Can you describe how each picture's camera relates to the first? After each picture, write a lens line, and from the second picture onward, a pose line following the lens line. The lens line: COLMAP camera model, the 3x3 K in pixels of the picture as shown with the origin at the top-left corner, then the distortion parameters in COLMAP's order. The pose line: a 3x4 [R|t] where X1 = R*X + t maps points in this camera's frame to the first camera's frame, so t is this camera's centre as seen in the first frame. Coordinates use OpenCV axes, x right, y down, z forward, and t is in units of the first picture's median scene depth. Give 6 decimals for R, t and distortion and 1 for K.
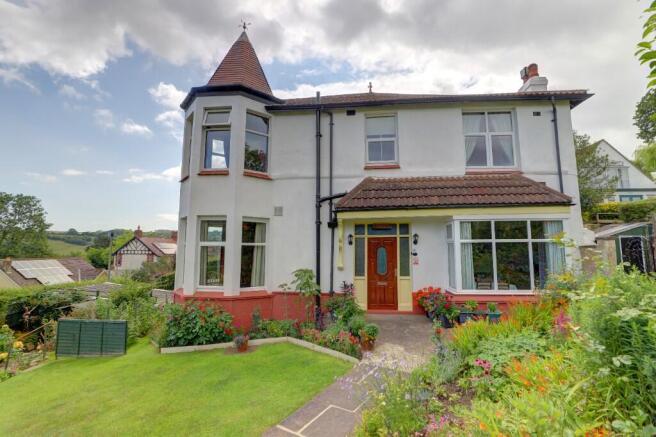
lens RADIAL K [[320.1, 0, 328.1], [0, 320.1, 209.8], [0, 0, 1]] dist [-0.031499, -0.000127]
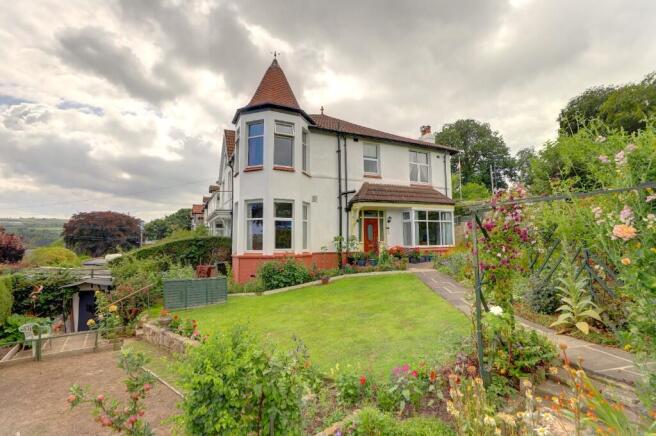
lens RADIAL K [[320.1, 0, 328.1], [0, 320.1, 209.3], [0, 0, 1]] dist [-0.031499, -0.000127]
pose [[0.842007, 0.043111, 0.537741, -0.918409], [-0.058872, 0.998192, 0.012157, 0.031232], [-0.536245, -0.041894, 0.843022, -0.294516]]
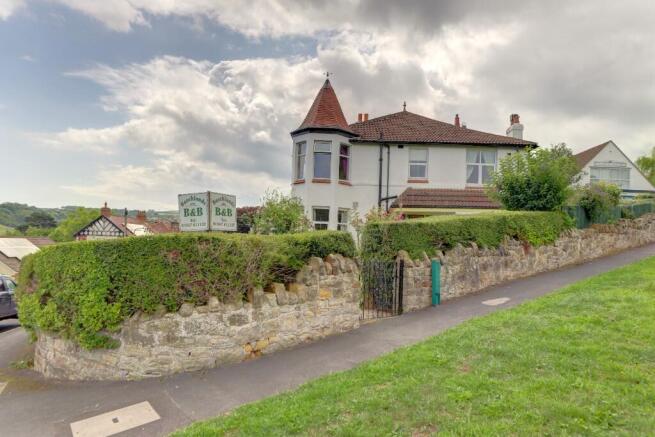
lens RADIAL K [[475.7, 0, 327.7], [0, 475.7, 233.7], [0, 0, 1]] dist [-0.001086, -0.000471]
pose [[0.996587, 0.034878, 0.074822, -0.490323], [-0.042289, 0.994102, 0.099863, -0.088910], [-0.070897, -0.102686, 0.992184, -1.510682]]
